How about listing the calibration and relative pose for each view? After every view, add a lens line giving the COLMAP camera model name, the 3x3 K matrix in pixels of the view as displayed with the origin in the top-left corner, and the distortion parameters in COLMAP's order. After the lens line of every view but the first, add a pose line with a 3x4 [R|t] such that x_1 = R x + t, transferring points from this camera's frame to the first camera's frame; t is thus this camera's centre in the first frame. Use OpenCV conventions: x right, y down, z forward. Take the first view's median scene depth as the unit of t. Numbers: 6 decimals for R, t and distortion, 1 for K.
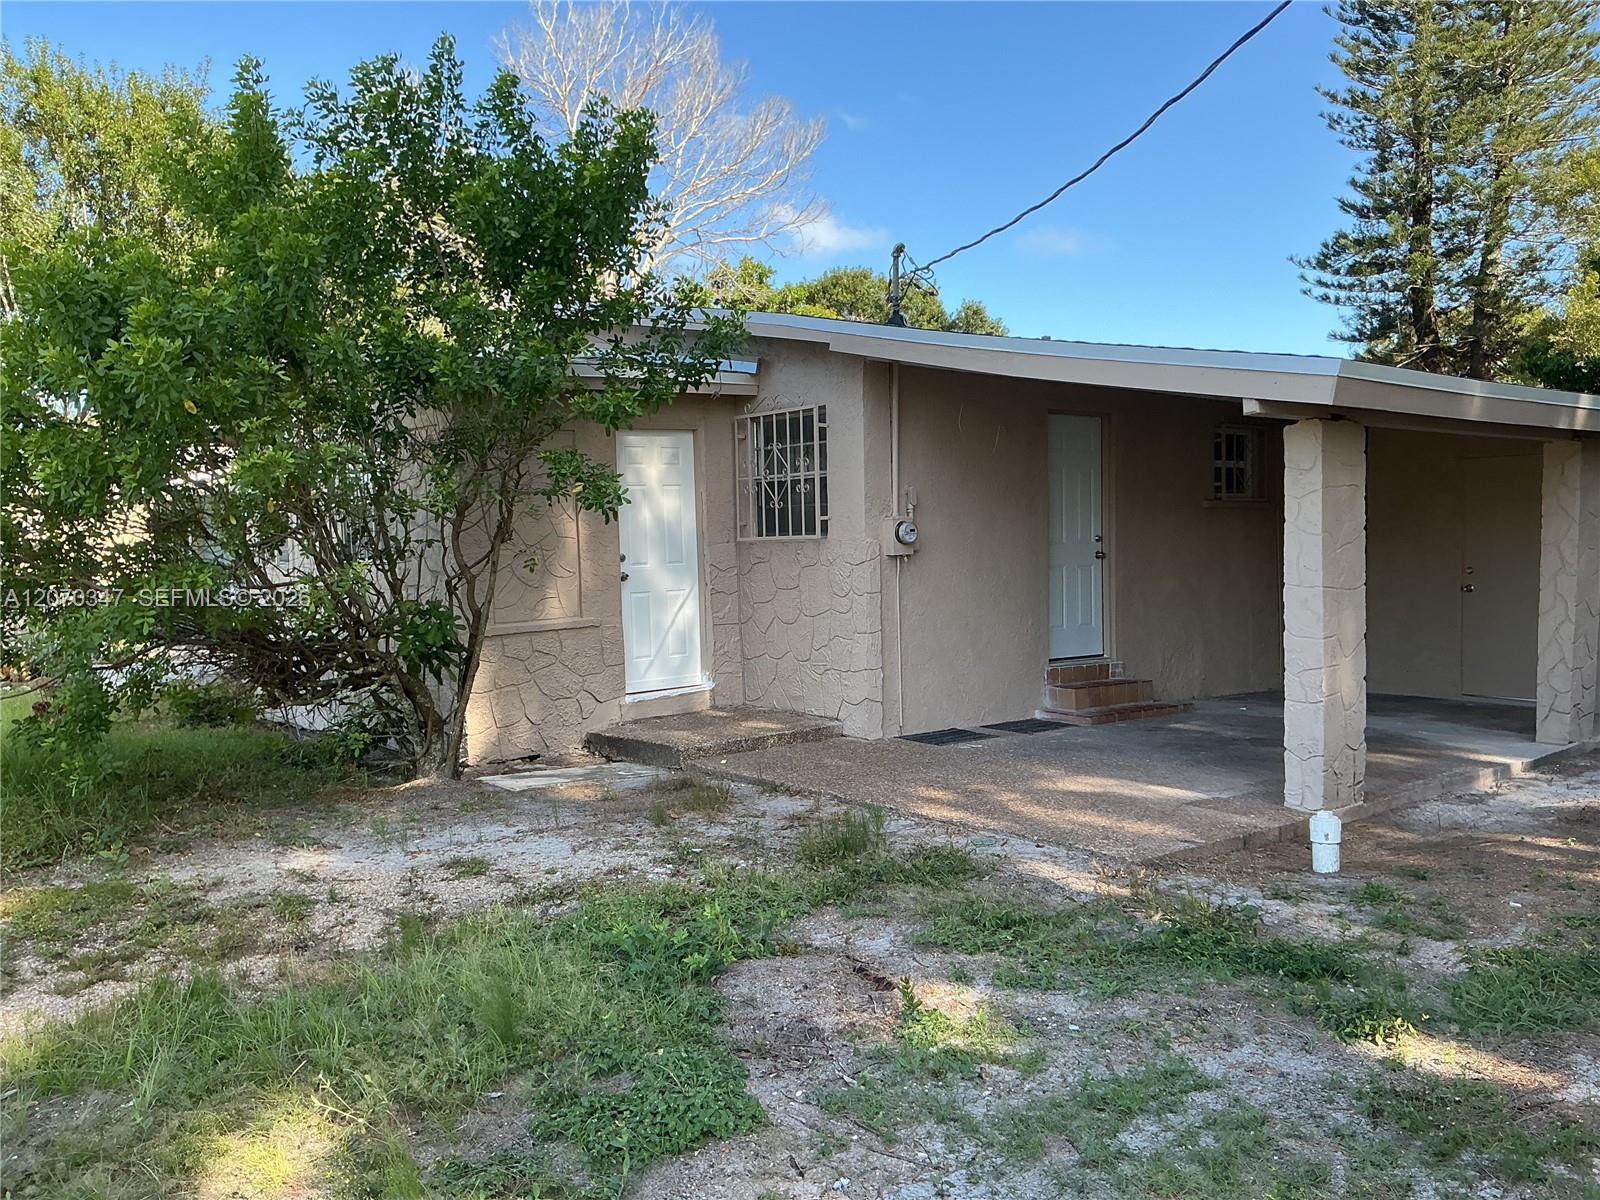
lens RADIAL K [[1315.1, 0, 800.0], [0, 1315.1, 600.0], [0, 0, 1]] dist [0.146747, -0.330095]
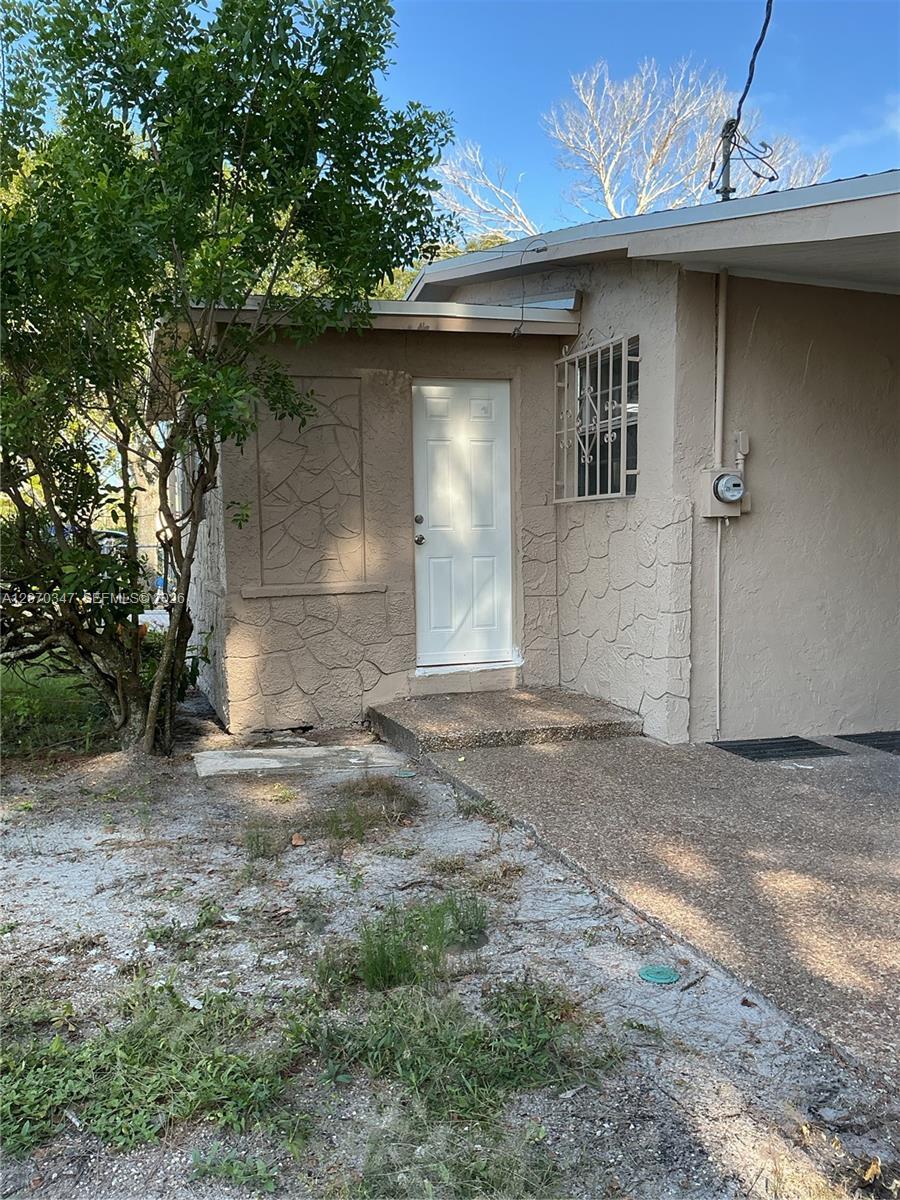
lens RADIAL K [[986.3, 0, 450.0], [0, 986.3, 600.0], [0, 0, 1]] dist [0.146747, -0.330095]
pose [[0.933671, 0.039353, -0.355964, 0.136693], [-0.030859, 0.999088, 0.029509, 0.003466], [0.356801, -0.016567, 0.934034, 0.368004]]
